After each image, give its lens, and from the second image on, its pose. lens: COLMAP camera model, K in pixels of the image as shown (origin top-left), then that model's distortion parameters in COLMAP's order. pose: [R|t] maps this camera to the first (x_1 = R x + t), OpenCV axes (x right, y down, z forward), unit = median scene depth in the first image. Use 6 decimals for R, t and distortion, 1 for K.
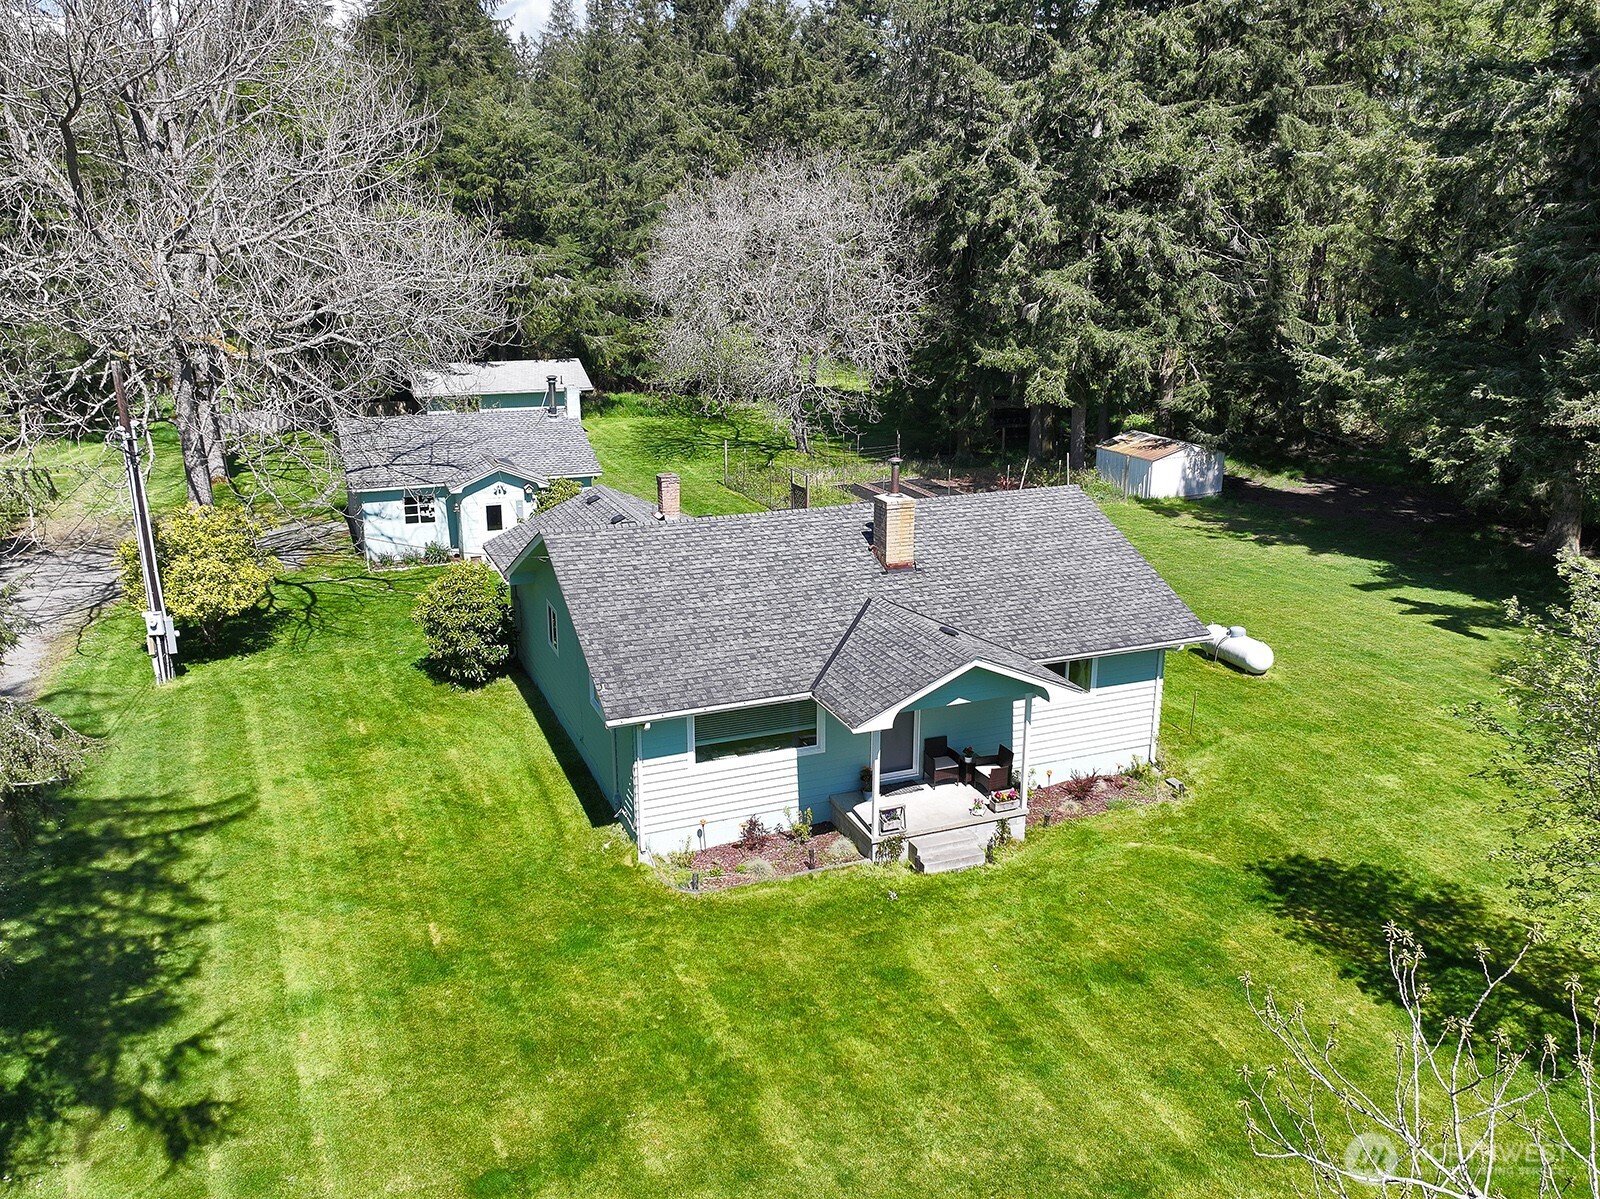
lens RADIAL K [[1240.0, 0, 800.0], [0, 1240.0, 599.5], [0, 0, 1]] dist [0.018344, -0.005775]
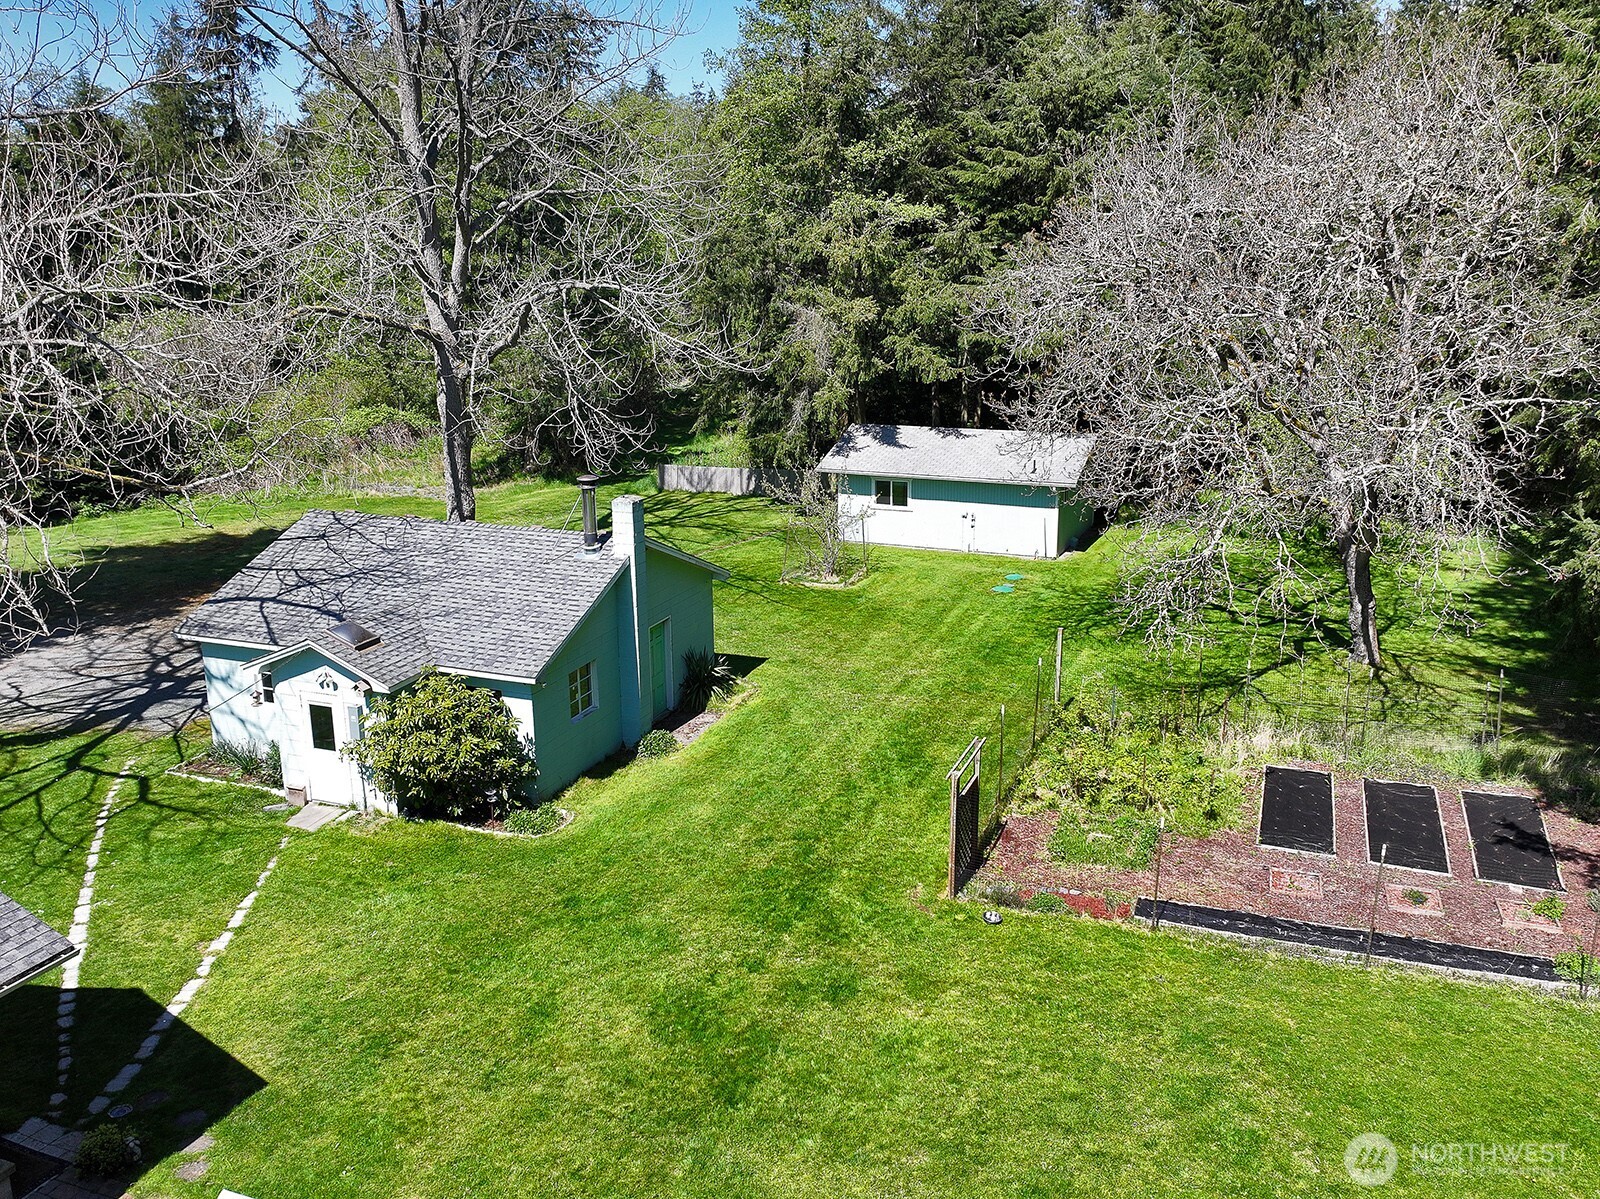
lens RADIAL K [[1335.9, 0, 800.0], [0, 1335.9, 599.5], [0, 0, 1]] dist [0.012741, 0.000568]
pose [[0.730224, 0.168834, -0.662018, 0.475292], [-0.197300, 0.979812, 0.032253, -0.304249], [0.654099, 0.107064, 0.748794, 1.162075]]
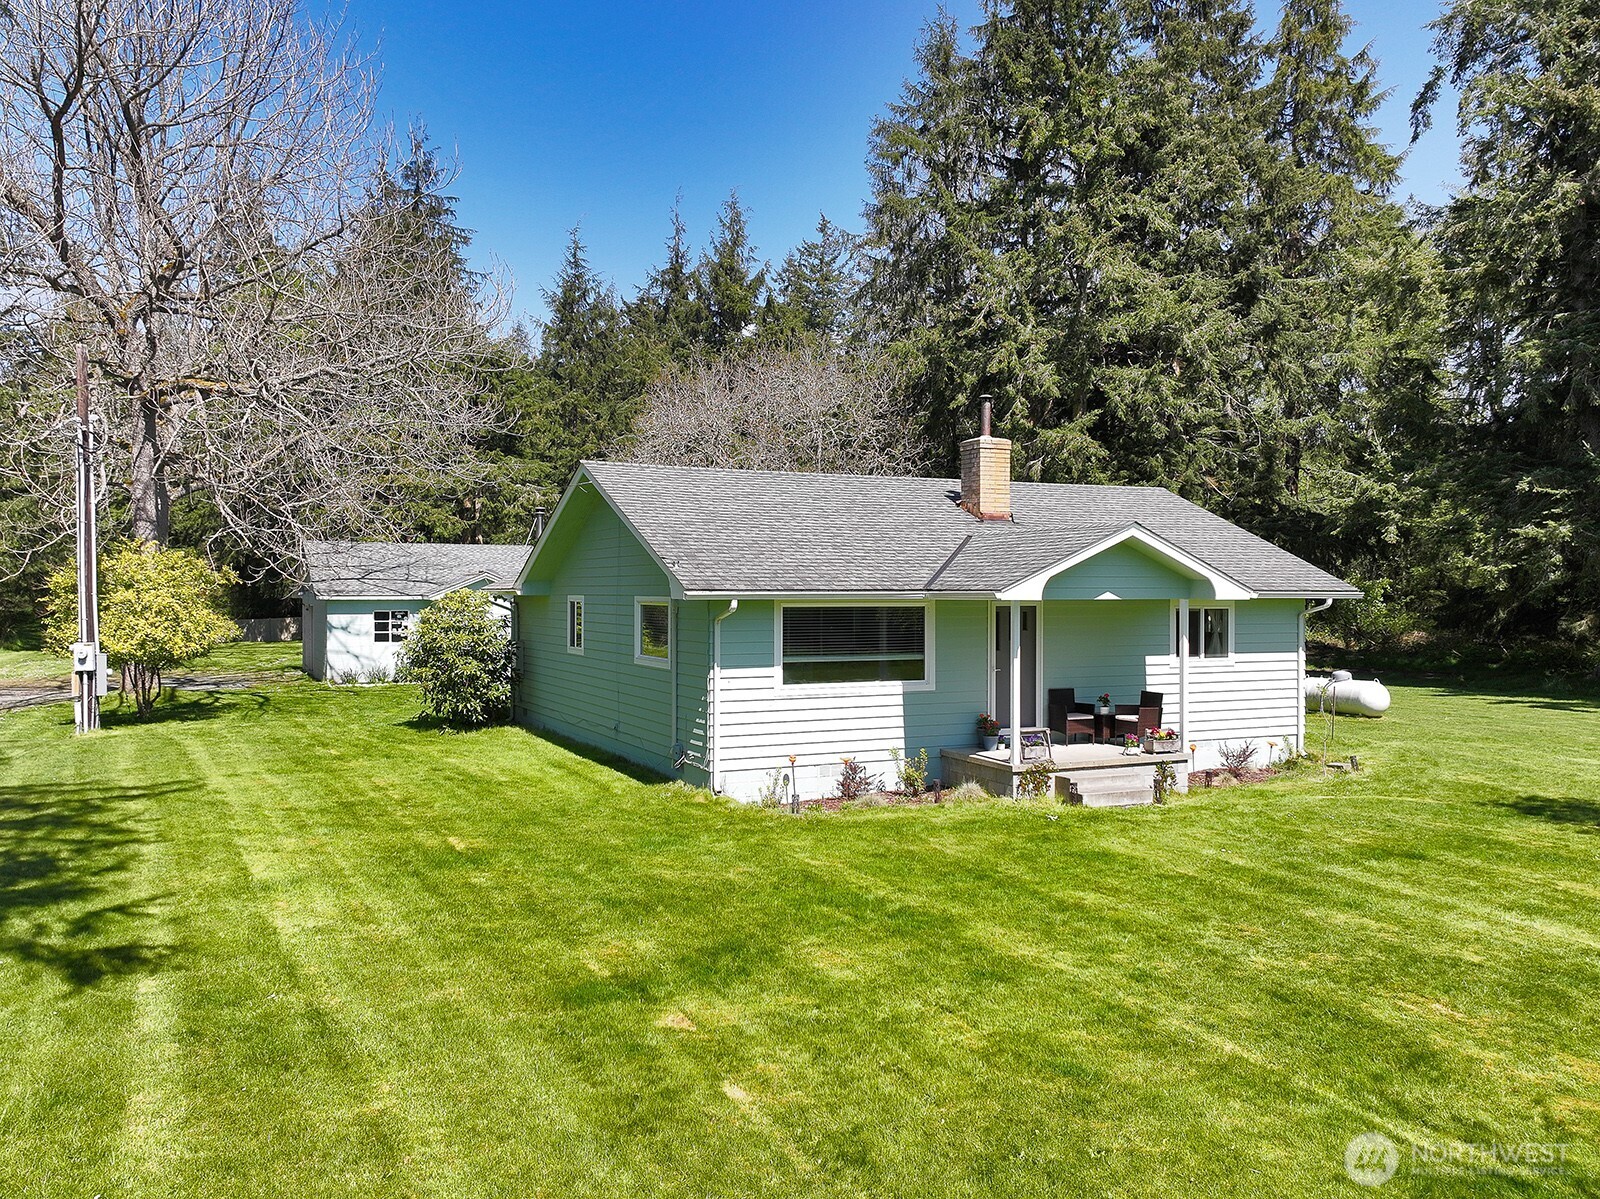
lens RADIAL K [[1246.4, 0, 805.0], [0, 1246.4, 615.8], [0, 0, 1]] dist [0.010055, -0.002474]
pose [[0.998249, -0.000638, 0.059146, -0.105486], [0.015912, 0.965974, -0.258149, 0.266593], [-0.056969, 0.258638, 0.964293, 0.195022]]
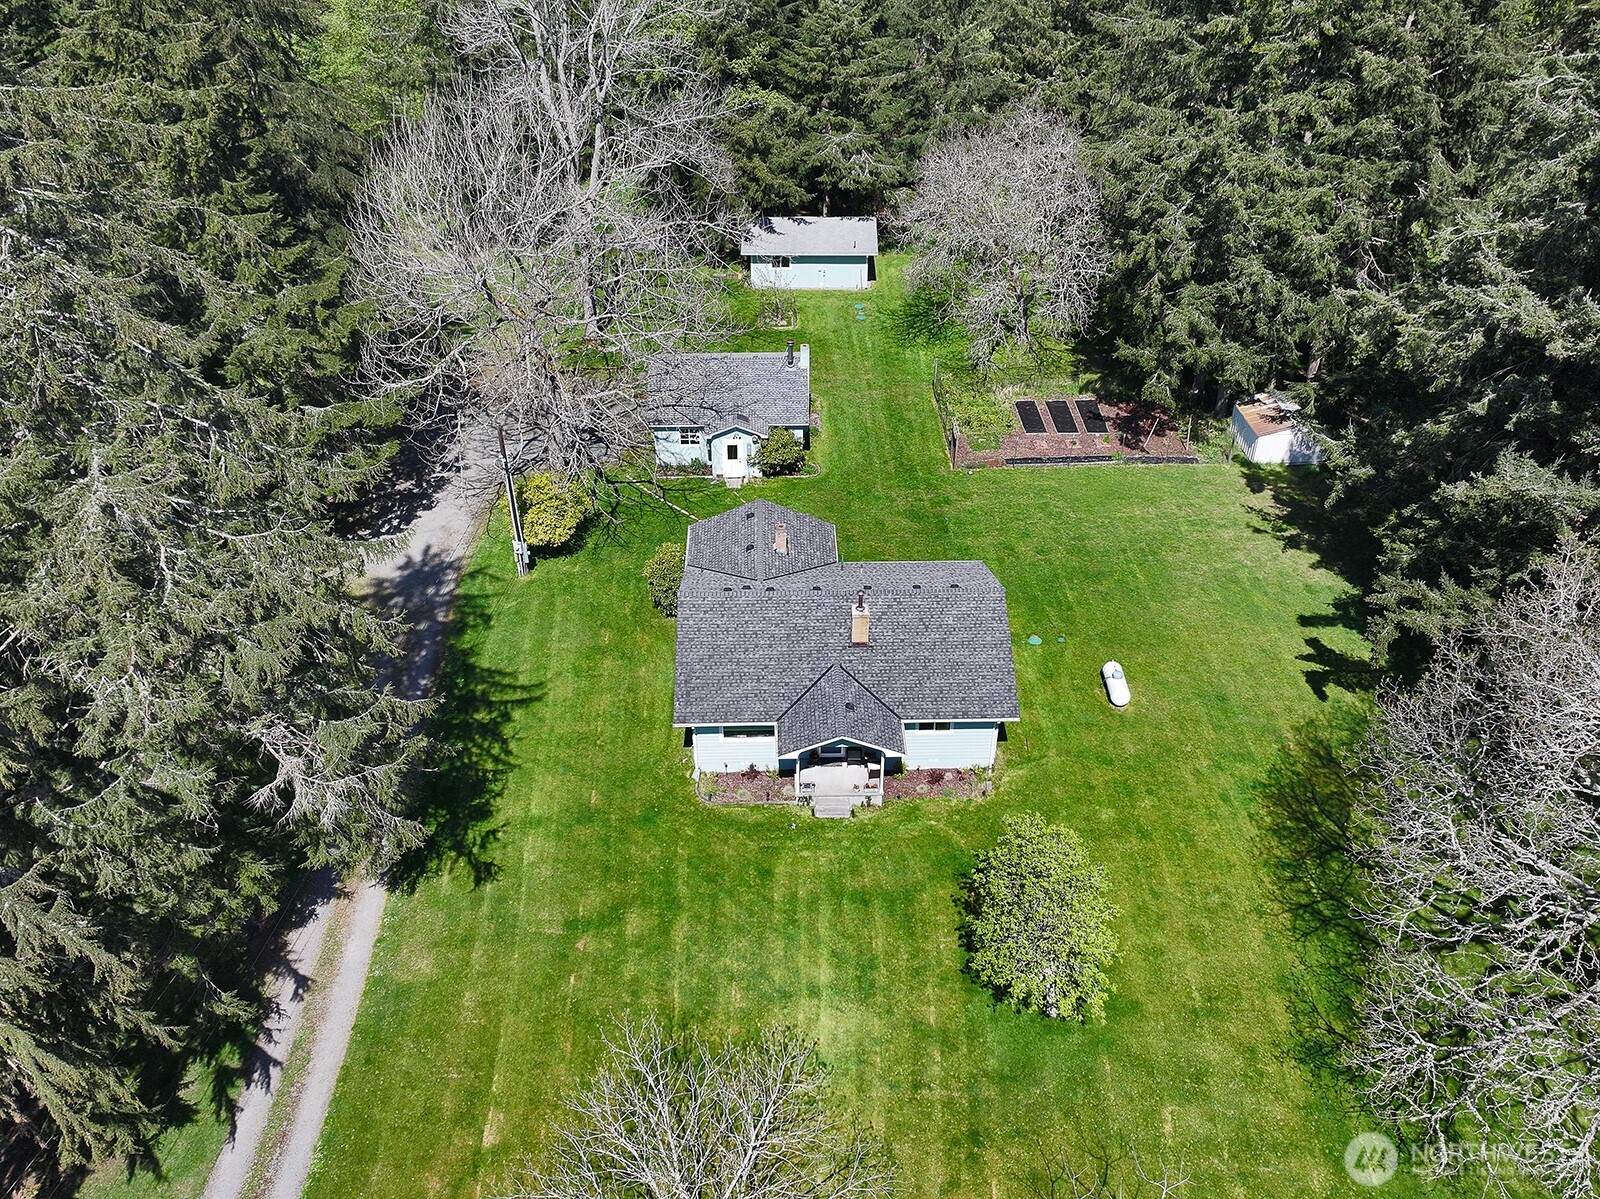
lens RADIAL K [[1198.4, 0, 800.0], [0, 1198.4, 599.5], [0, 0, 1]] dist [0.068879, 0.002962]
pose [[0.934030, 0.205792, -0.291954, 0.514235], [-0.096576, 0.932408, 0.348264, -0.712949], [0.343891, -0.297093, 0.890772, -0.603665]]
